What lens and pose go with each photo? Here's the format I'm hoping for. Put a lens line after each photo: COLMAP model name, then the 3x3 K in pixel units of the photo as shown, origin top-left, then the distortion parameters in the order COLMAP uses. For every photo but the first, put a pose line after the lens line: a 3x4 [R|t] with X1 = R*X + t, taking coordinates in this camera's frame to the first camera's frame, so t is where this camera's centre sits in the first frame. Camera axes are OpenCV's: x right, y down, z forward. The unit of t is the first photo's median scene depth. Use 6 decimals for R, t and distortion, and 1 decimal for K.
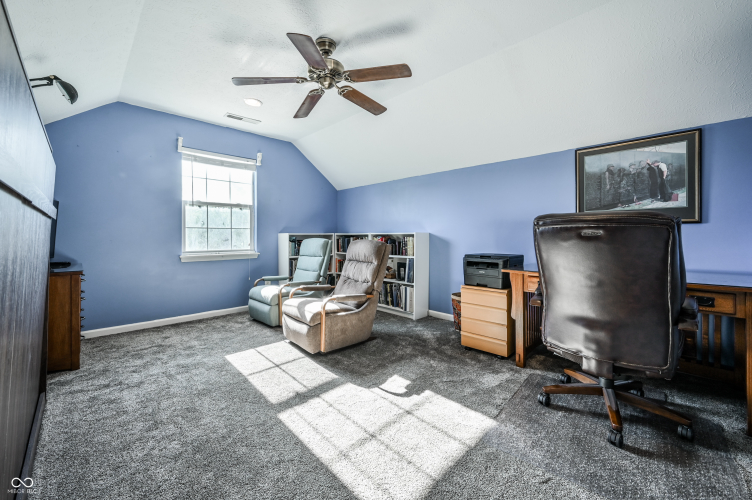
lens RADIAL K [[307.3, 0, 377.6], [0, 307.3, 236.5], [0, 0, 1]] dist [-0.000310, -0.000030]
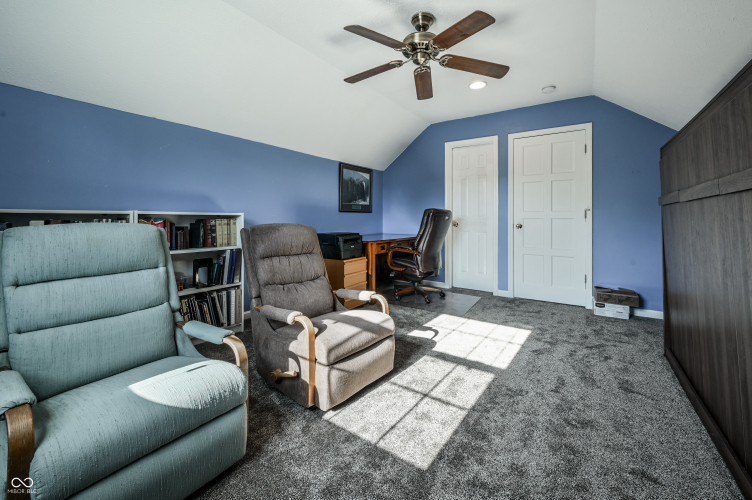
lens RADIAL K [[310.5, 0, 376.7], [0, 310.5, 219.5], [0, 0, 1]] dist [-0.000272, -0.000013]
pose [[-0.185457, 0.000271, 0.982652, -1.012549], [0.000809, 1.000000, -0.000123, 0.004255], [-0.982652, 0.000772, -0.185457, 1.227869]]
